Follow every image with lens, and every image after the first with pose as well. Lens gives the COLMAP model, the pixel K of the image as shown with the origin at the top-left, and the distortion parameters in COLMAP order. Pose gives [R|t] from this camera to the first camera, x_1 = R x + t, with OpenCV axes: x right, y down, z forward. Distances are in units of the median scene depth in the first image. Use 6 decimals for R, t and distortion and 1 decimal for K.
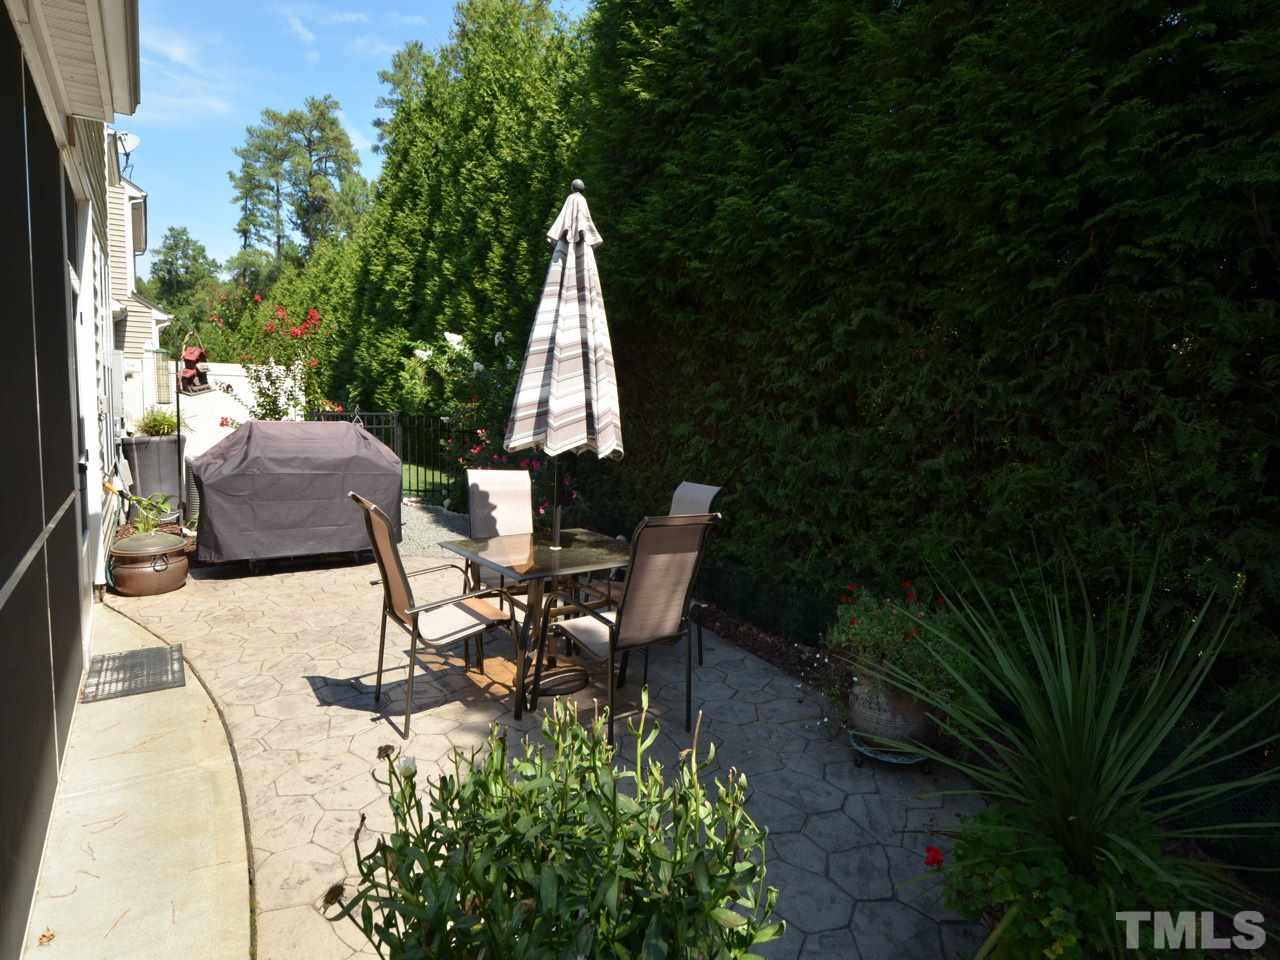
lens RADIAL K [[693.1, 0, 640.9], [0, 693.1, 474.3], [0, 0, 1]] dist [0.001471, -0.002240]
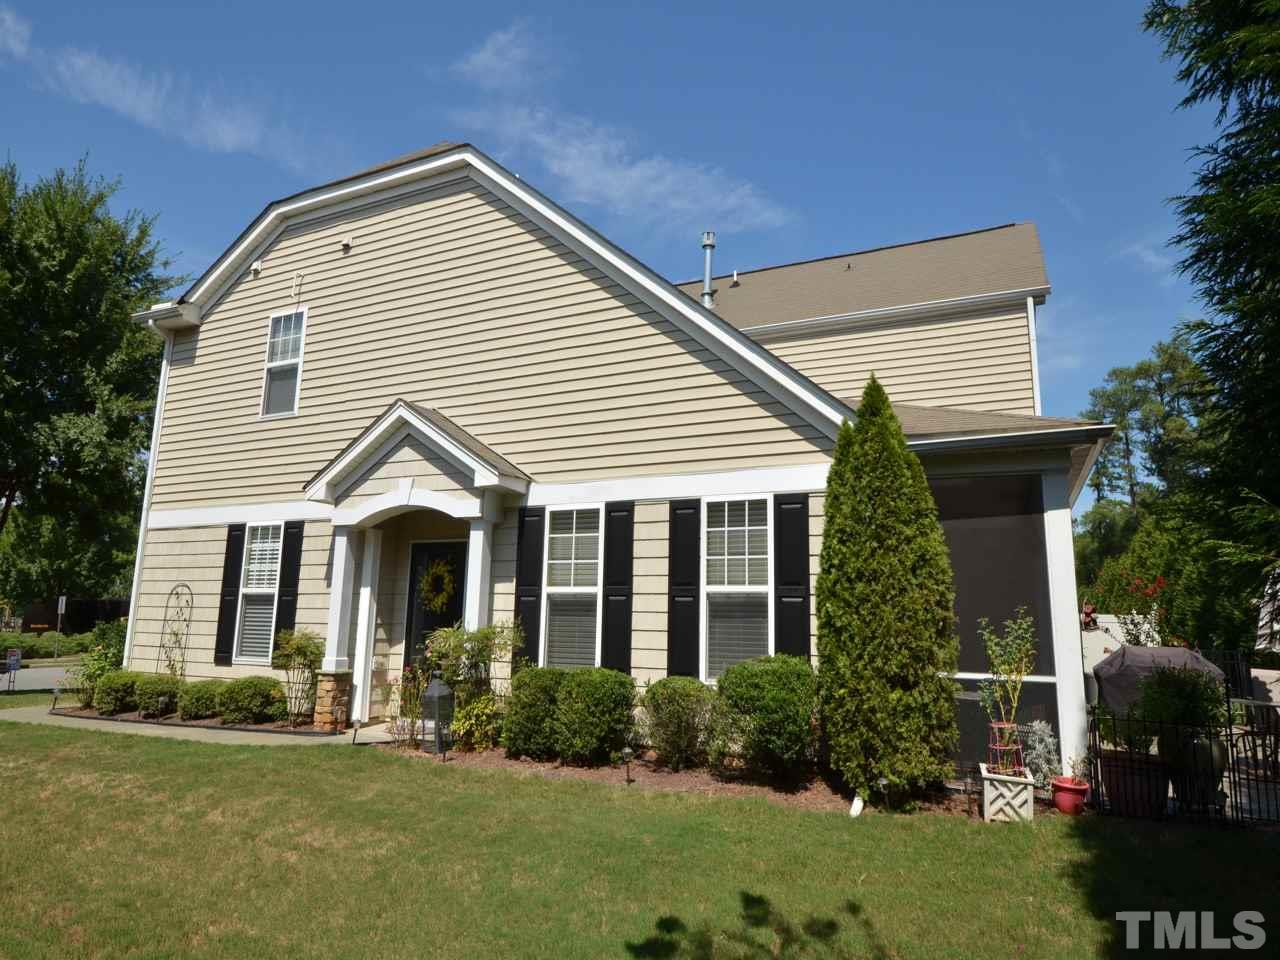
lens RADIAL K [[762.0, 0, 641.0], [0, 762.0, 476.8], [0, 0, 1]] dist [-0.002267, -0.001140]
pose [[0.496799, -0.181078, -0.848765, 0.508980], [-0.113605, 0.956007, -0.270453, 0.161658], [0.860398, 0.230785, 0.454372, -0.961362]]
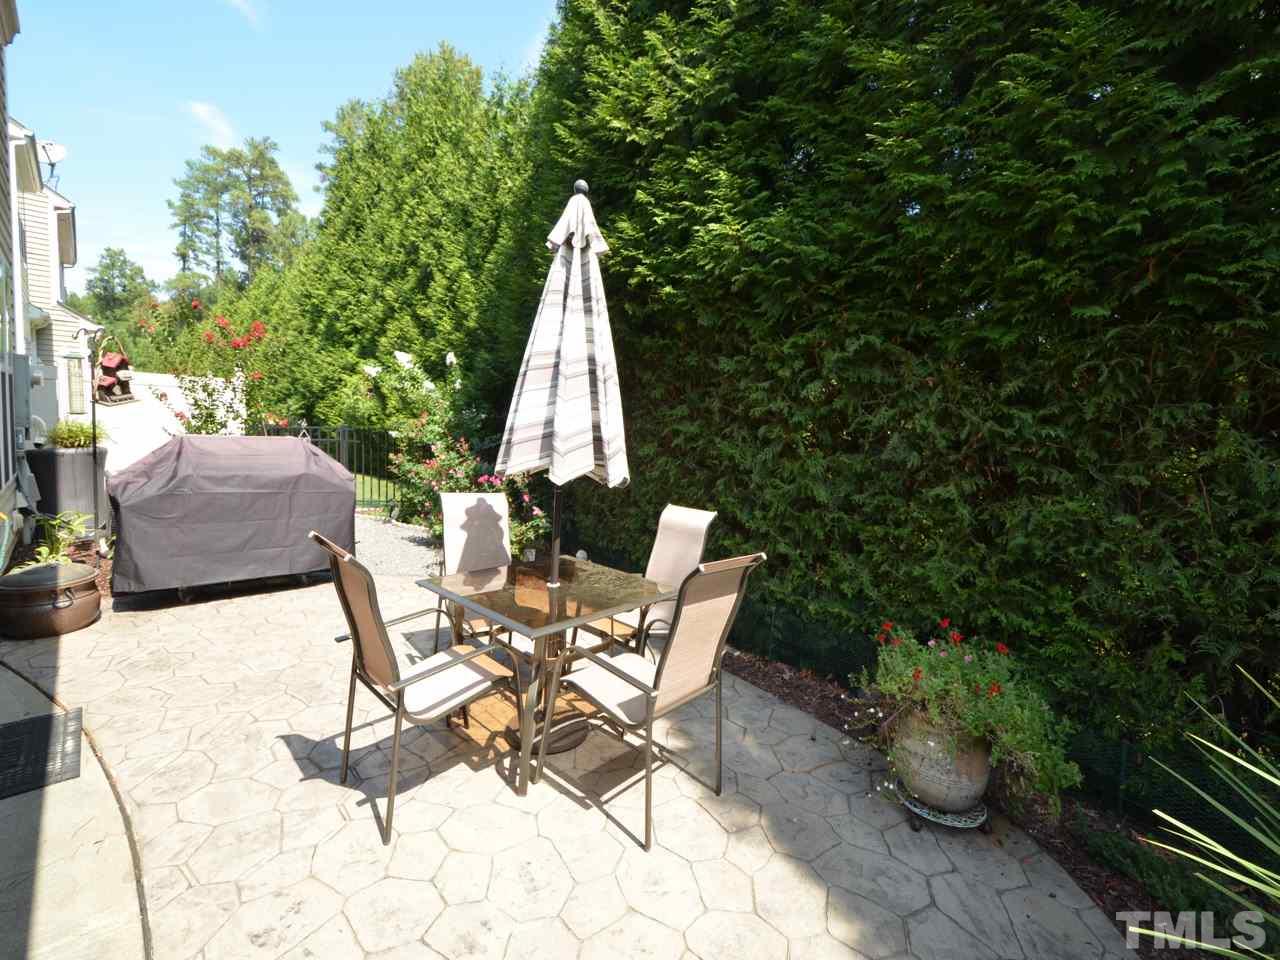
lens RADIAL K [[565.8, 0, 643.7], [0, 565.8, 472.8], [0, 0, 1]] dist [0.010226, -0.005994]
pose [[0.986548, 0.004693, 0.163402, -0.073593], [-0.002678, 0.999918, -0.012555, -0.017000], [-0.163447, 0.011949, 0.986480, 0.141821]]
